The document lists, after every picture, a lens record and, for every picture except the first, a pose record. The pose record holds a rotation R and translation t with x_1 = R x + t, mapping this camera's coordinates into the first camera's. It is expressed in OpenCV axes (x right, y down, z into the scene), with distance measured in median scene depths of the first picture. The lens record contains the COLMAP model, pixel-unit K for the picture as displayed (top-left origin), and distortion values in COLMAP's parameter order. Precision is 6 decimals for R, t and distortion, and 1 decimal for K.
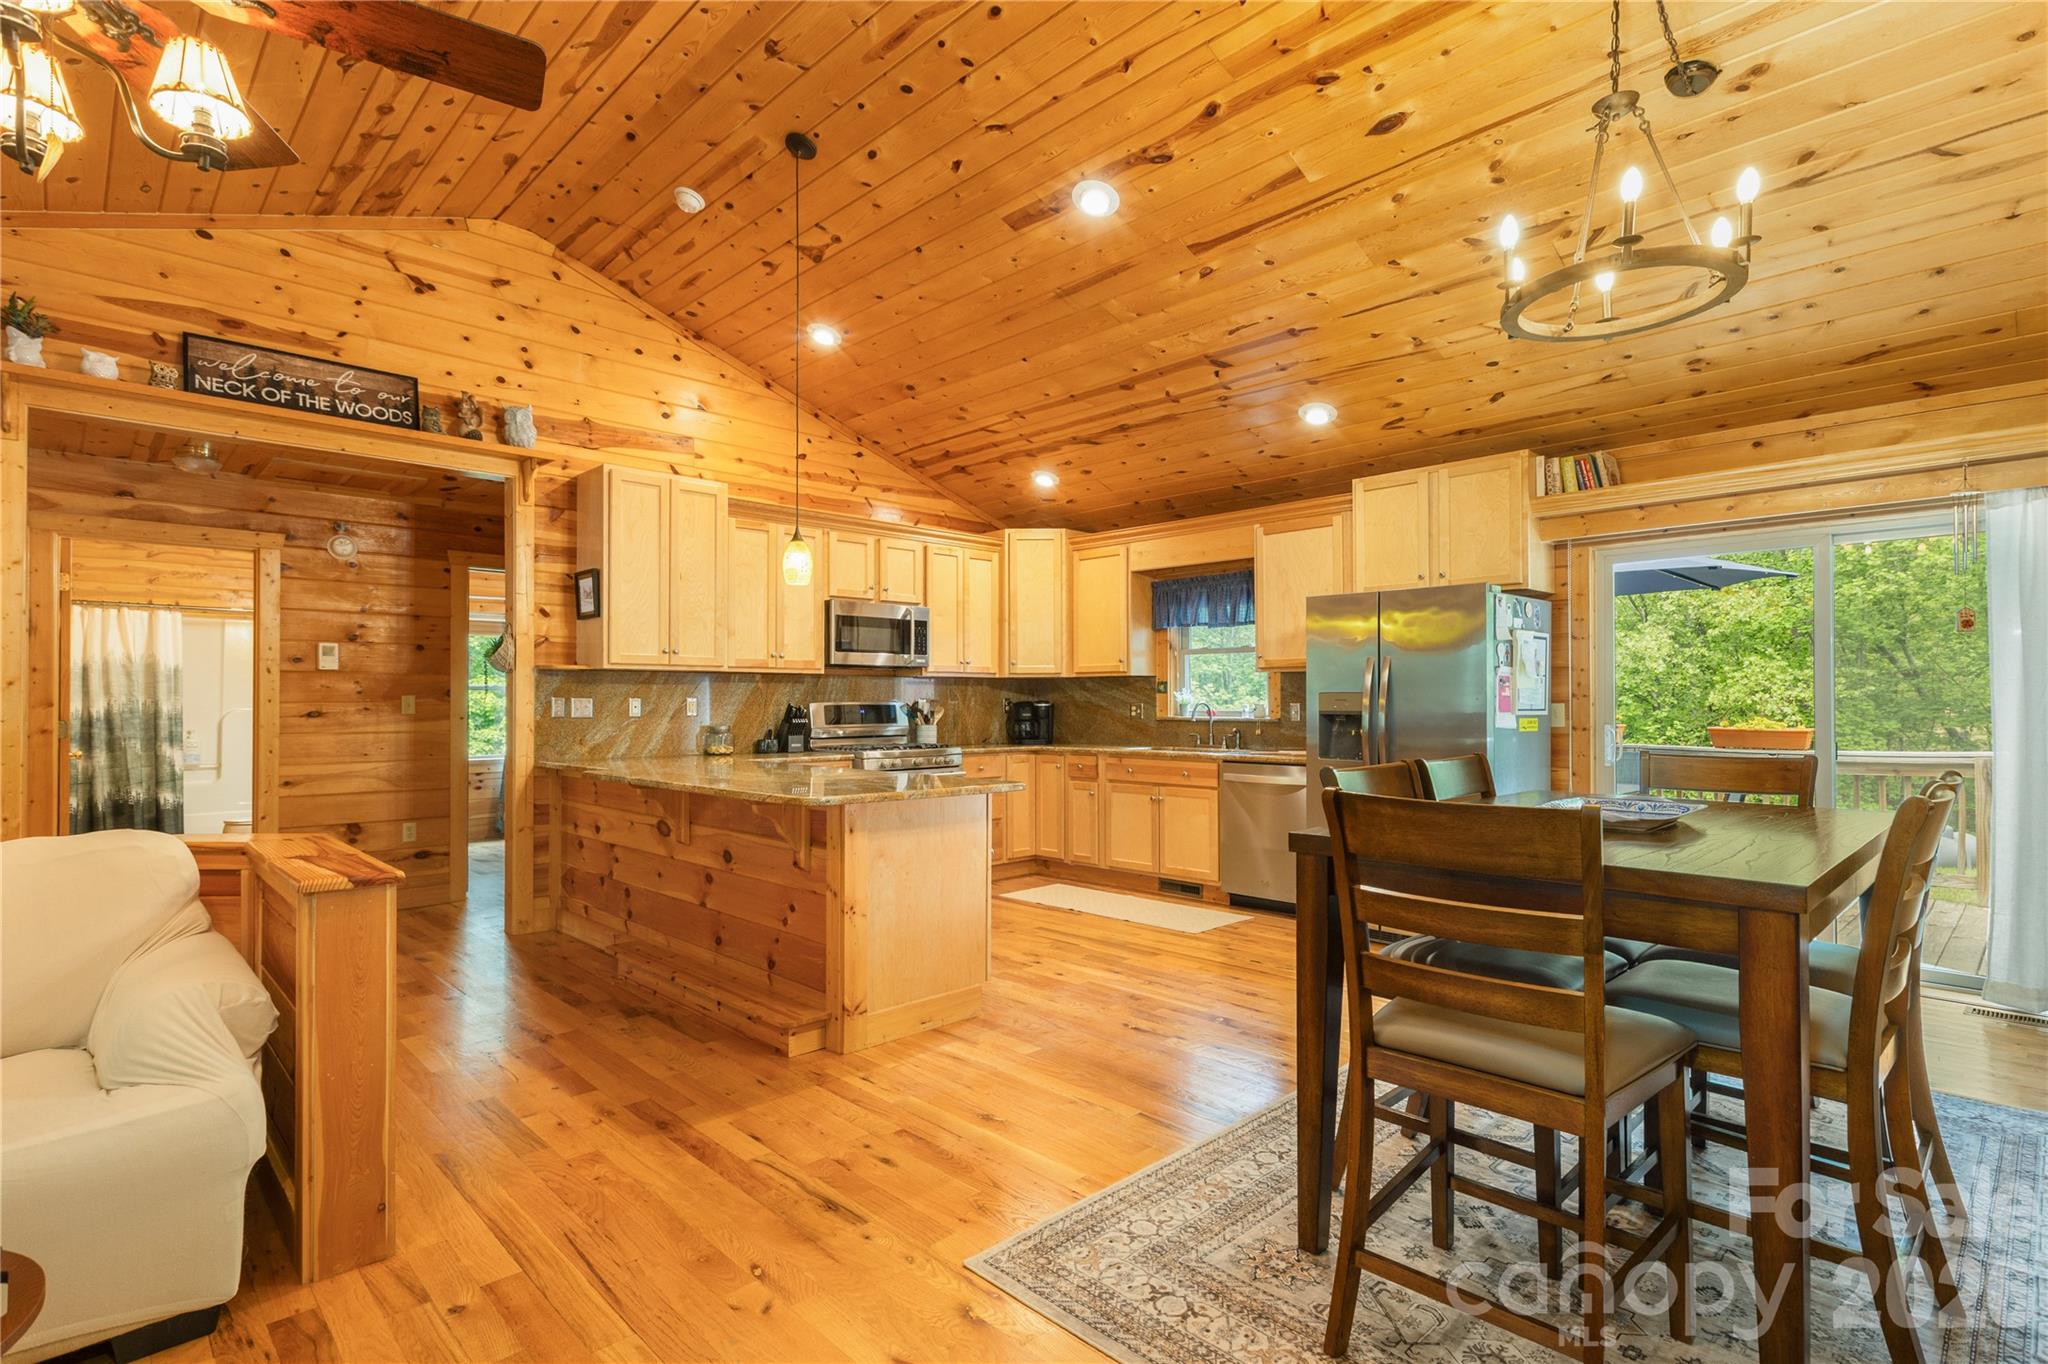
lens RADIAL K [[976.2, 0, 1023.5], [0, 976.2, 689.9], [0, 0, 1]] dist [0.002891, 0.000327]
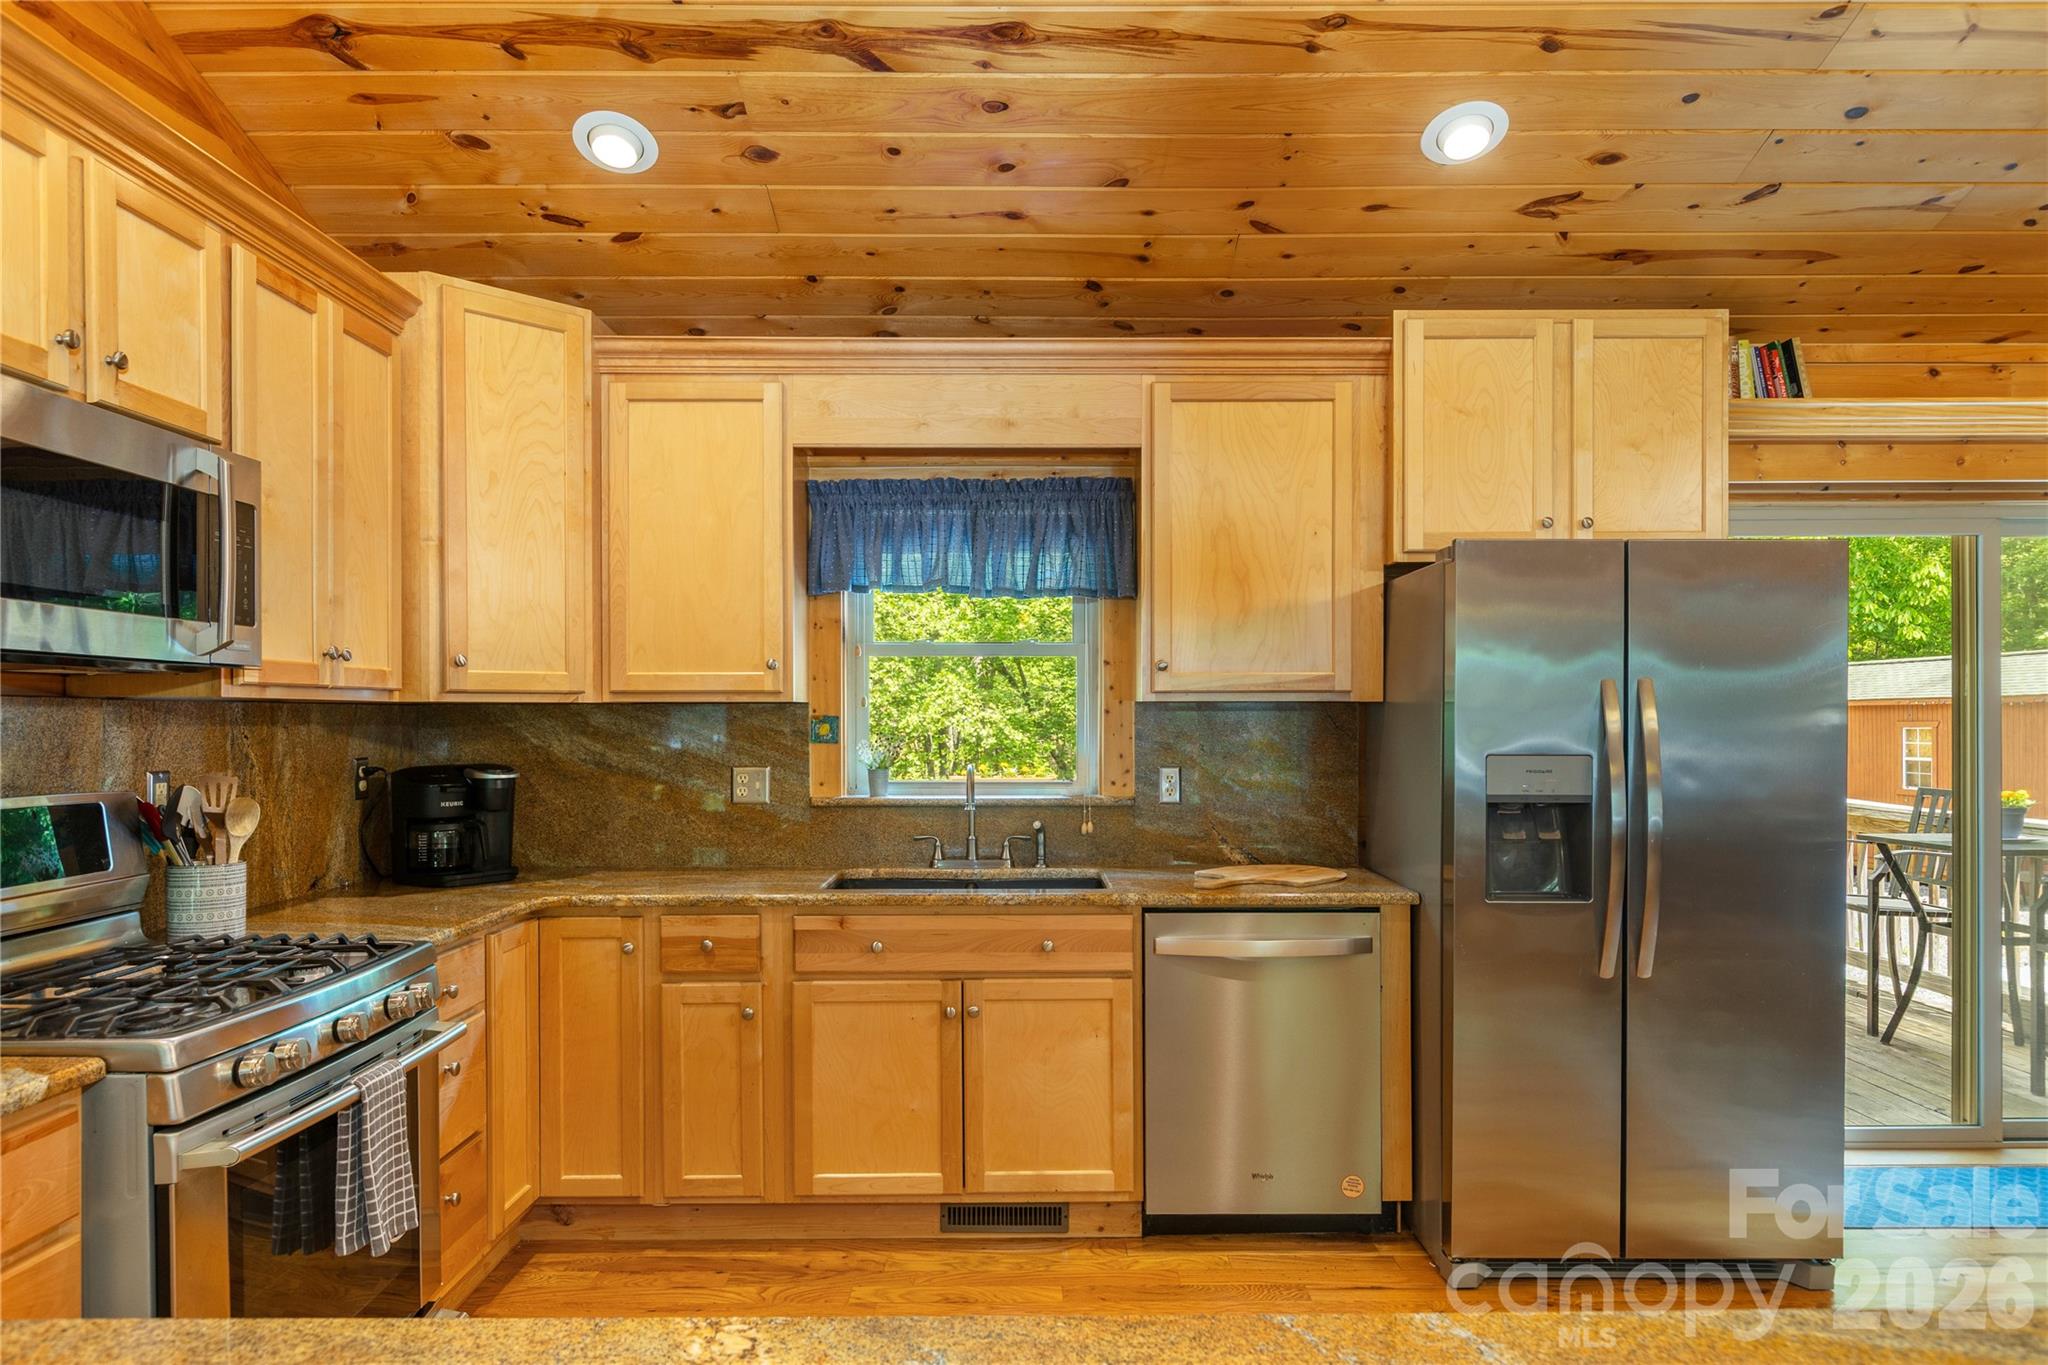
lens RADIAL K [[1289.6, 0, 1024.1], [0, 1289.6, 712.4], [0, 0, 1]] dist [0.005869, 0.000547]
pose [[0.704029, 0.002646, 0.710166, -0.209506], [-0.007810, 0.999961, 0.004016, -0.013665], [-0.710128, -0.008374, 0.704023, 0.567254]]
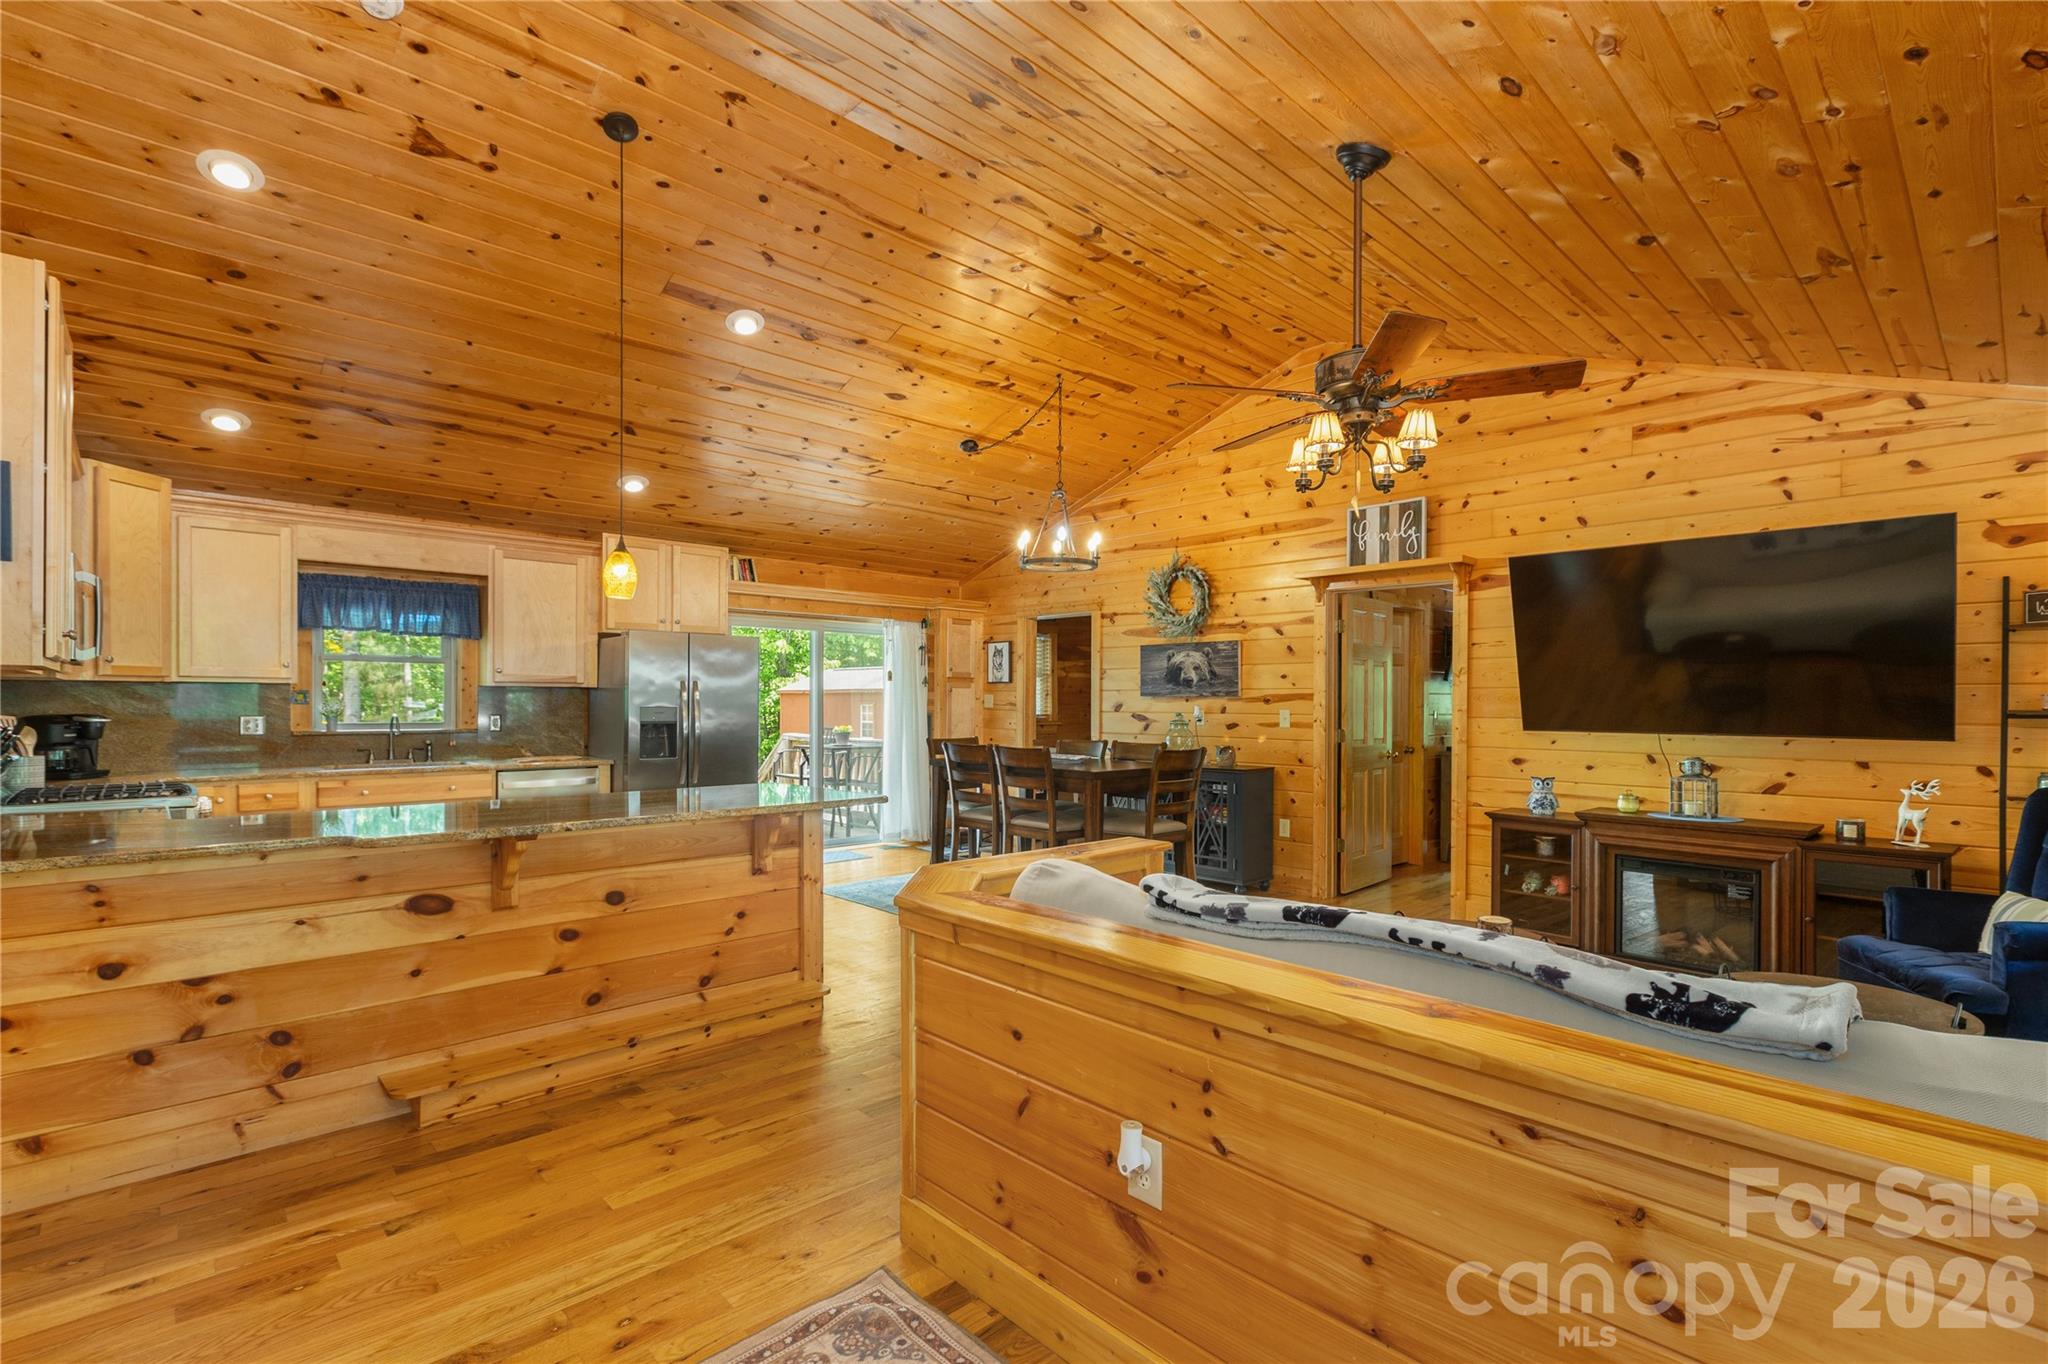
lens RADIAL K [[920.4, 0, 1022.9], [0, 920.4, 705.5], [0, 0, 1]] dist [0.001938, 0.000215]
pose [[0.032998, -0.004402, 0.999446, -0.677012], [-0.016453, 0.999852, 0.004947, -0.010009], [-0.999320, -0.016607, 0.032920, 0.360248]]
